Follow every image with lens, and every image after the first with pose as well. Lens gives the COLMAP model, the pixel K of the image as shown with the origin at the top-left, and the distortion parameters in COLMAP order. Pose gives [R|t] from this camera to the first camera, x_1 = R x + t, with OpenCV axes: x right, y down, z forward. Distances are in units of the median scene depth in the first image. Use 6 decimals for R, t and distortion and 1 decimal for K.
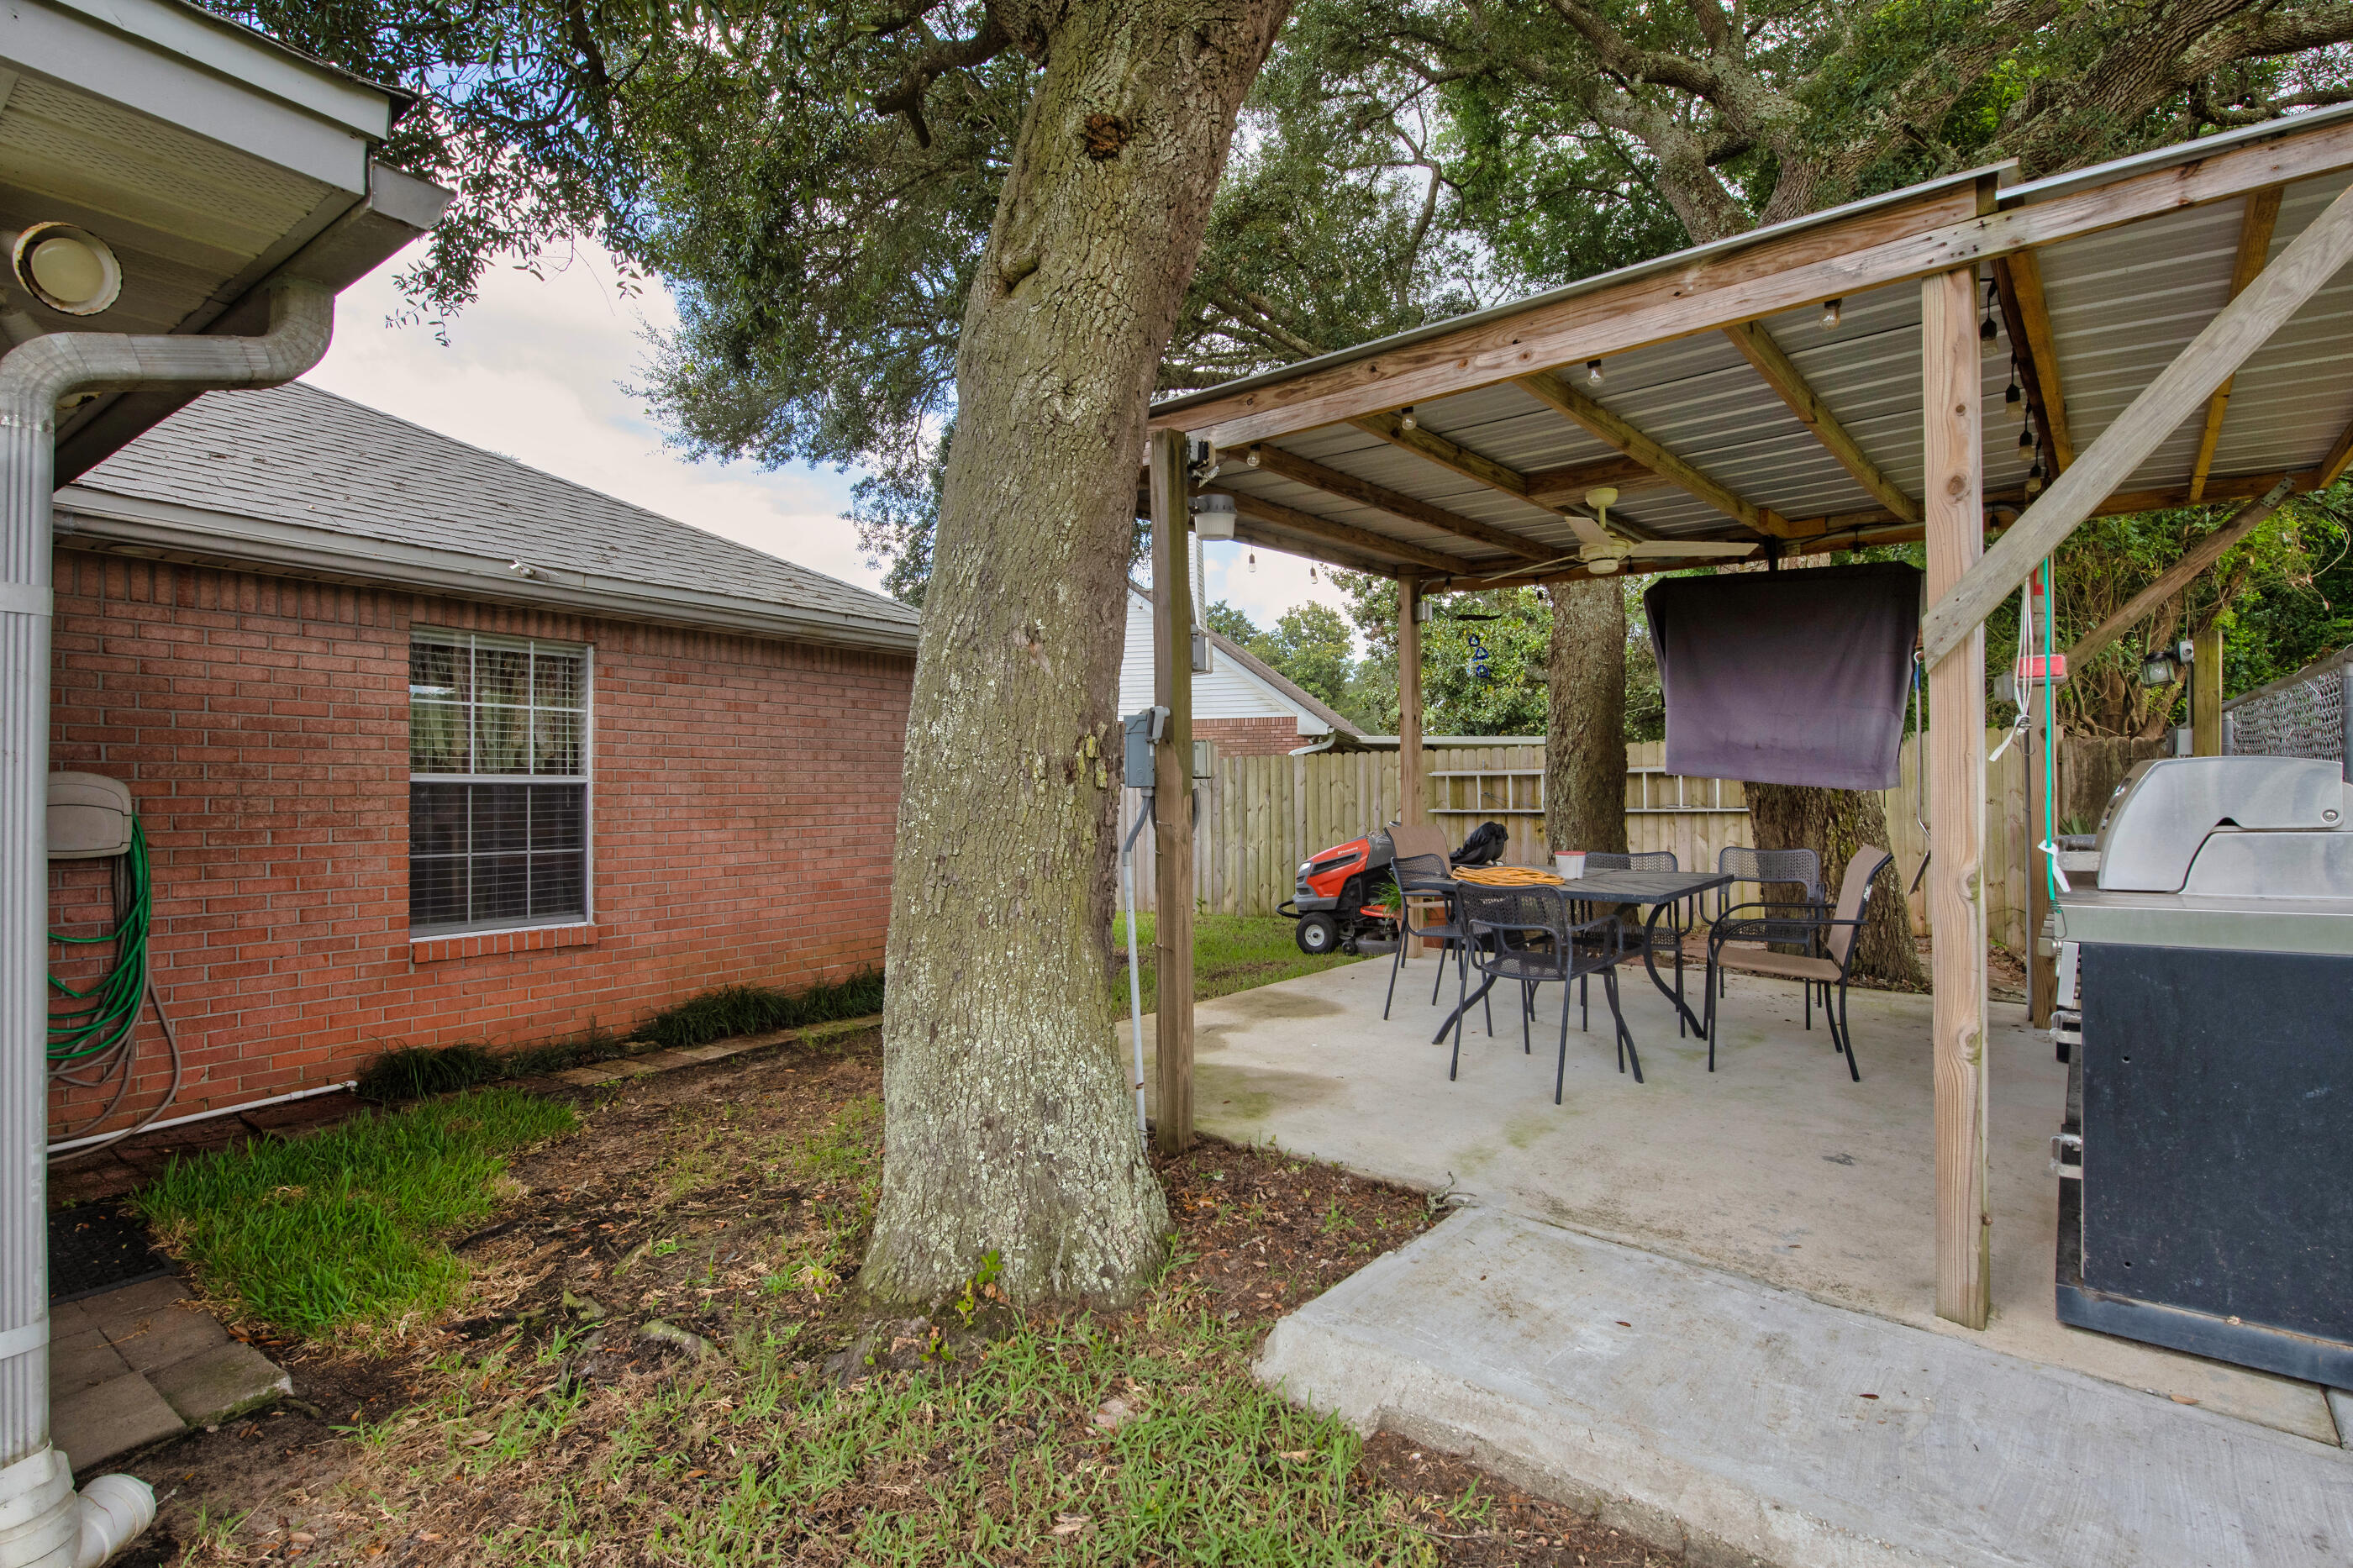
lens RADIAL K [[1065.0, 0, 1176.5], [0, 1065.0, 784.0], [0, 0, 1]] dist [-0.016413, 0.000038]
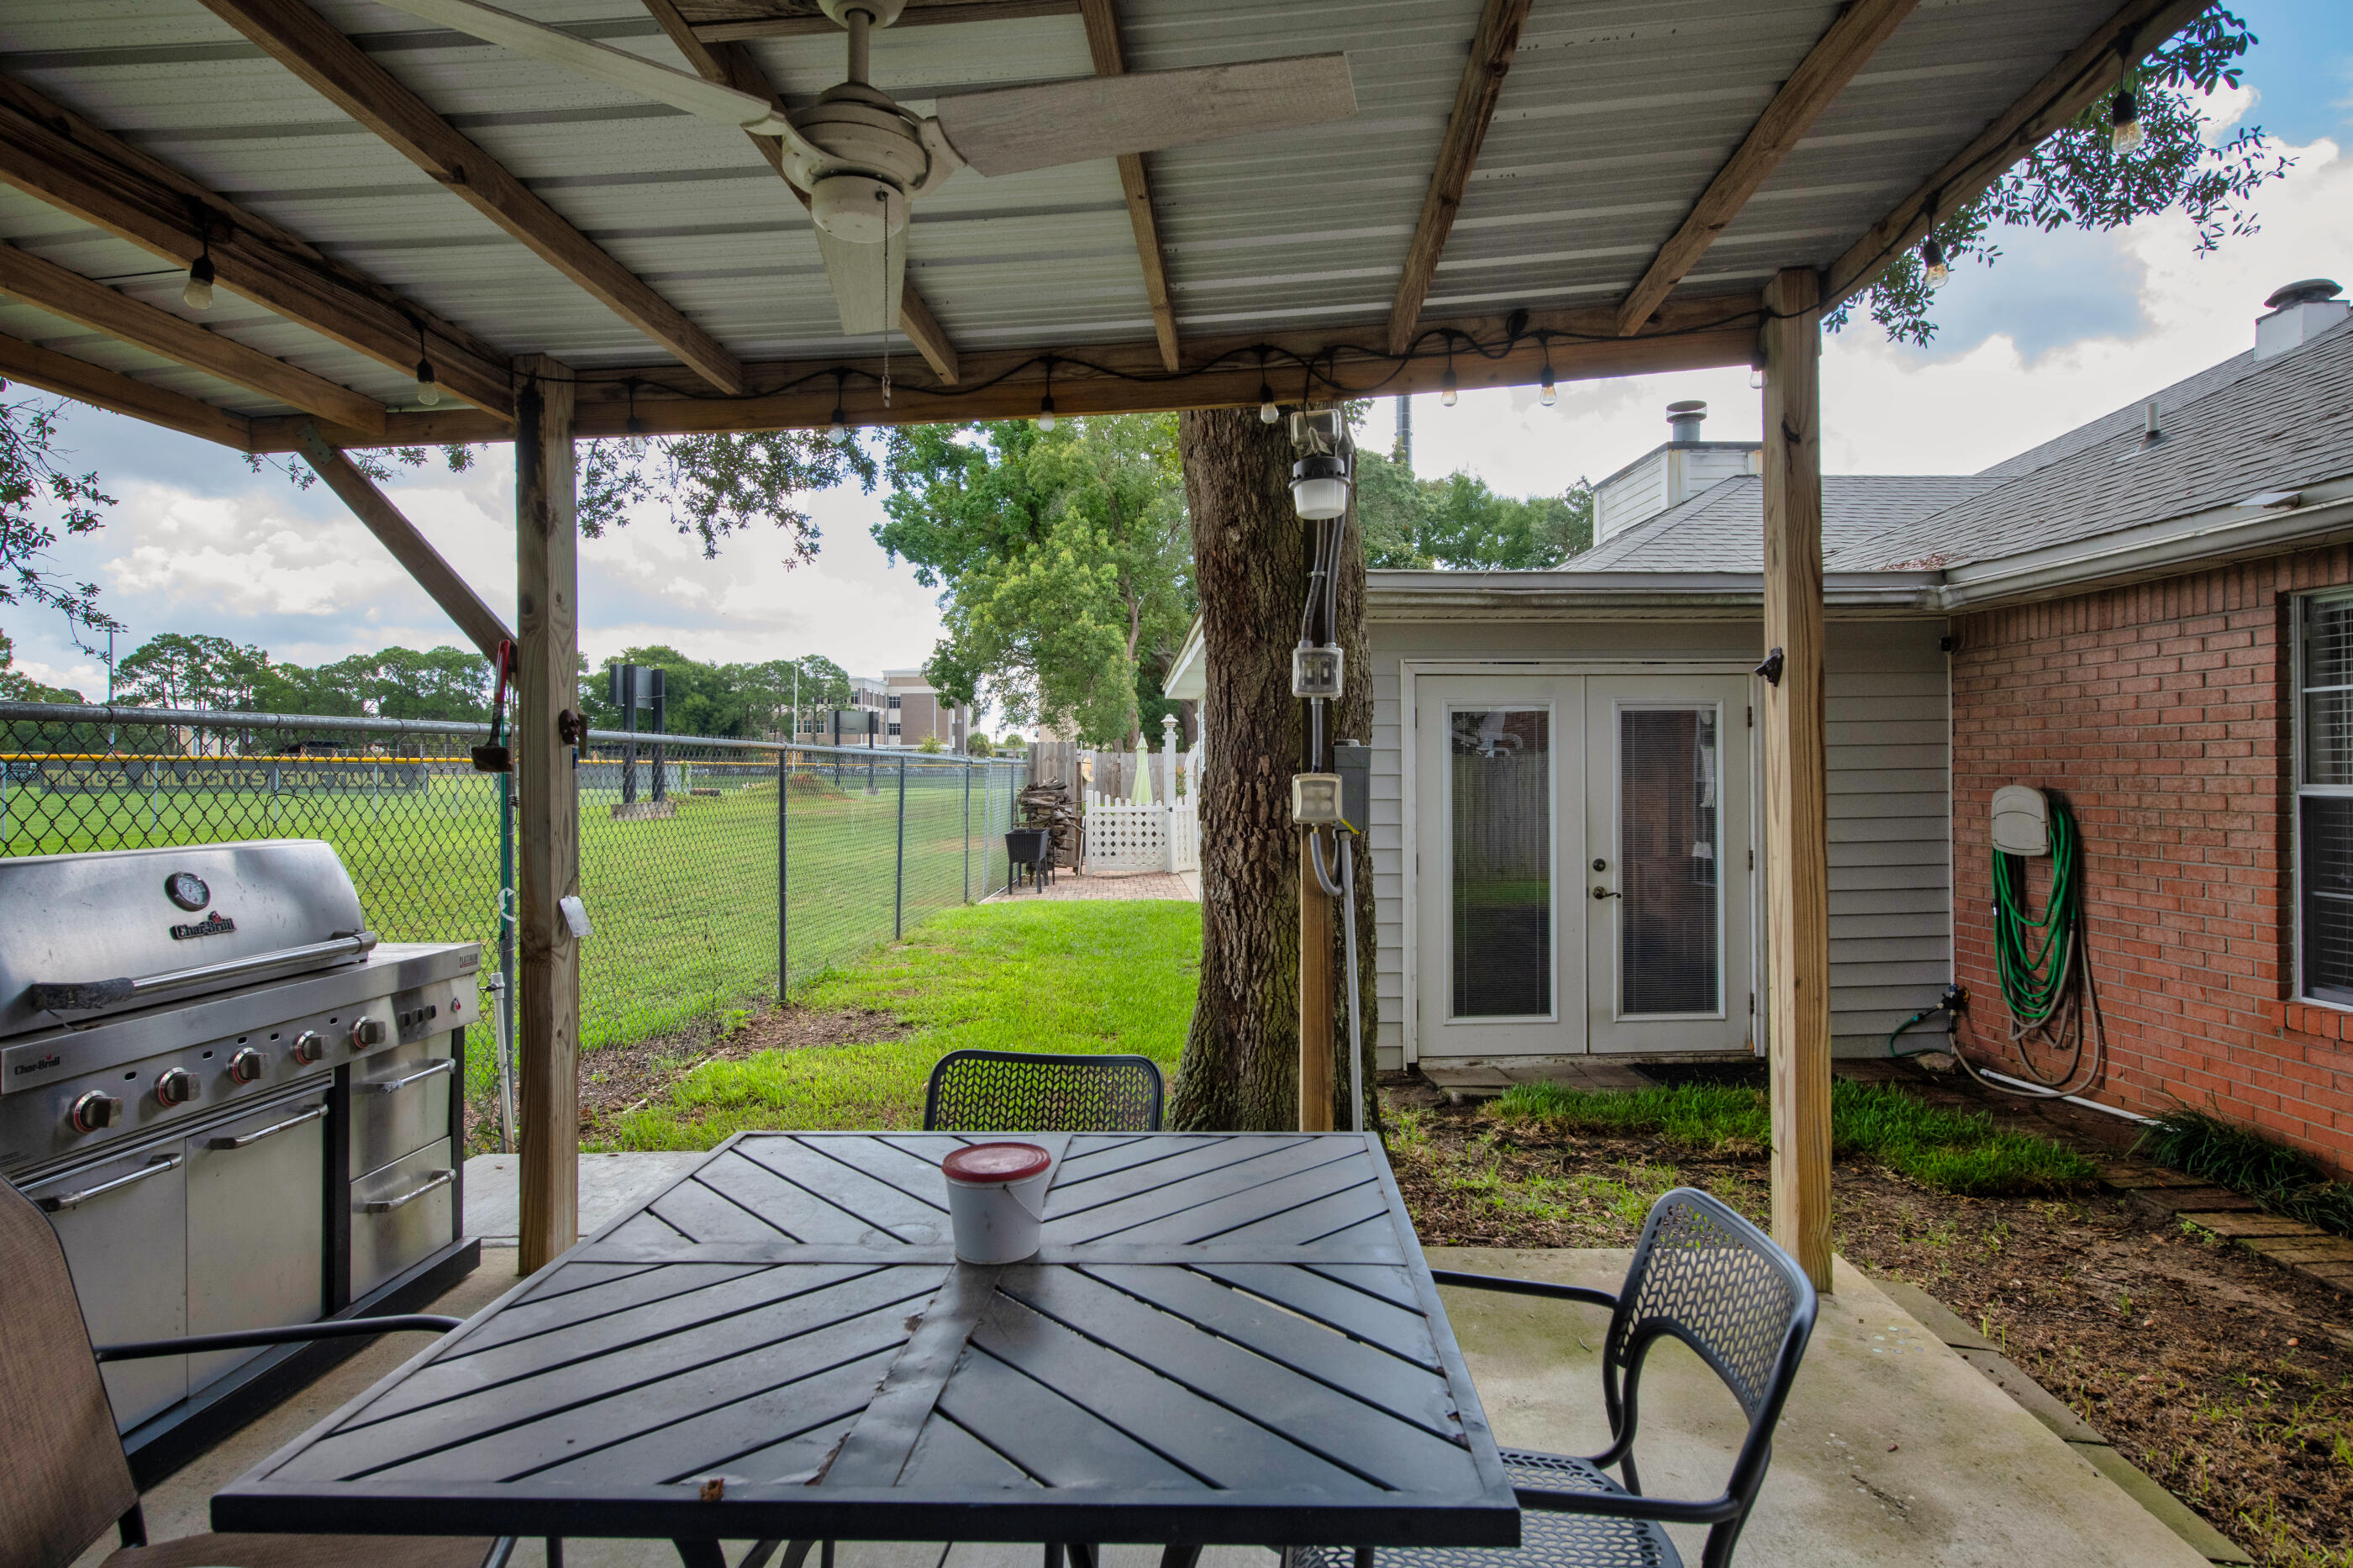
lens RADIAL K [[1316.4, 0, 1176.5], [0, 1316.4, 784.0], [0, 0, 1]] dist [-0.000166, -0.000078]
pose [[-0.845499, 0.008387, -0.533911, 0.525093], [0.006715, 0.999965, 0.005073, -0.022846], [0.533934, 0.000704, -0.845526, 1.480135]]
